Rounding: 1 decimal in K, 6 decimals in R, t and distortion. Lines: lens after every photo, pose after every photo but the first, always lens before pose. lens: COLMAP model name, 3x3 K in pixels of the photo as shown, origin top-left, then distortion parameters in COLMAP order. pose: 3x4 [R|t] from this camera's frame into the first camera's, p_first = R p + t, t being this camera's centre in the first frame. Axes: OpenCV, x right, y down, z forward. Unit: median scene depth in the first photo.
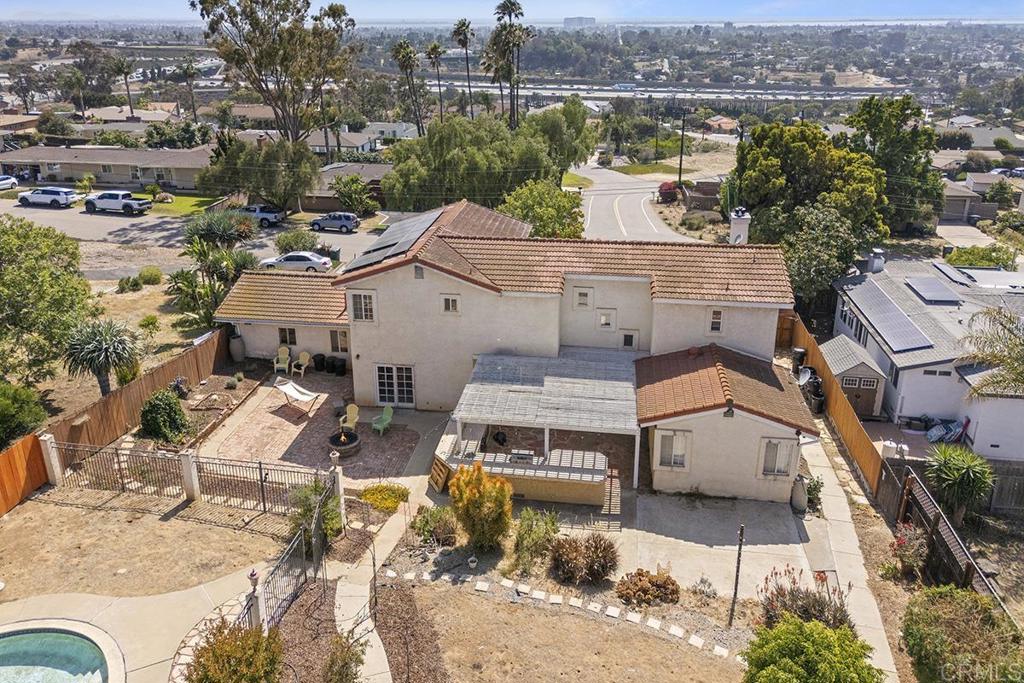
lens RADIAL K [[747.8, 0, 511.6], [0, 747.8, 288.2], [0, 0, 1]] dist [0.078971, -0.076691]
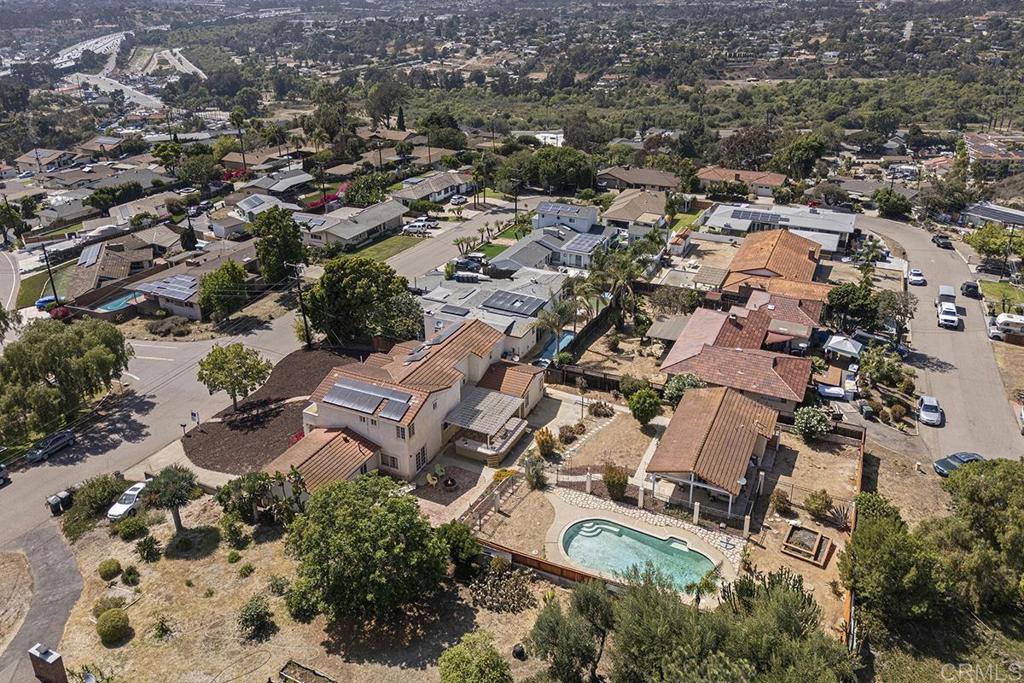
lens RADIAL K [[747.8, 0, 511.6], [0, 747.8, 288.2], [0, 0, 1]] dist [0.078971, -0.076691]
pose [[0.308368, -0.365574, 0.878217, -1.829813], [0.330605, 0.906845, 0.261406, -0.795336], [-0.891970, 0.209733, 0.400502, -0.124220]]
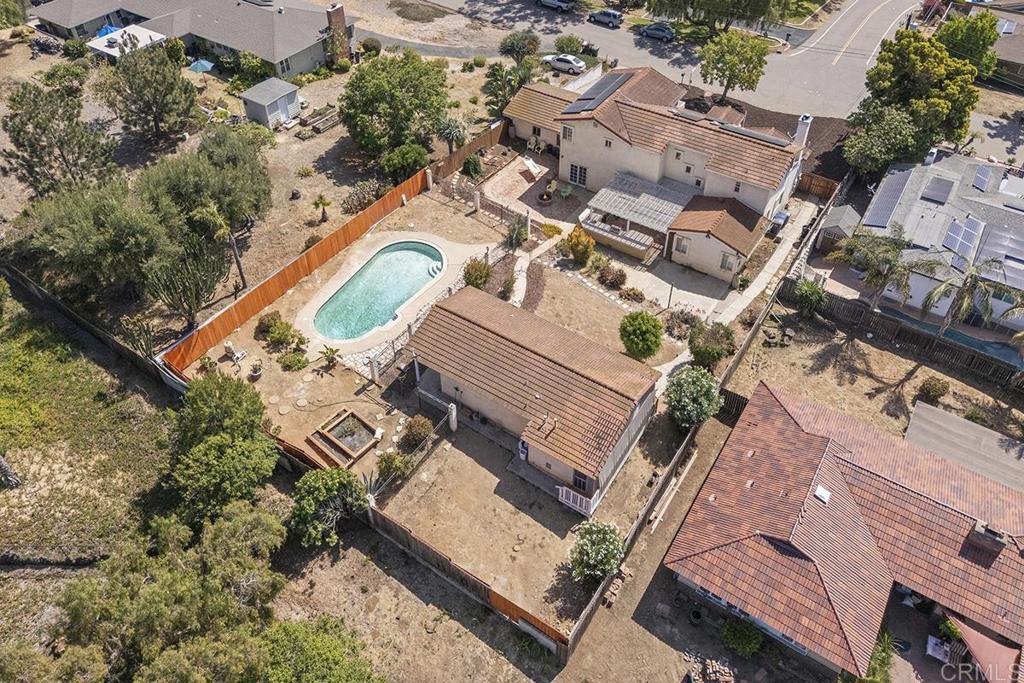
lens RADIAL K [[743.3, 0, 511.4], [0, 743.3, 278.0], [0, 0, 1]] dist [0.082292, -0.078946]
pose [[0.901608, 0.289078, -0.321772, 0.427135], [-0.146855, 0.904272, 0.400906, -0.415985], [0.406862, -0.314206, 0.857751, -0.898072]]
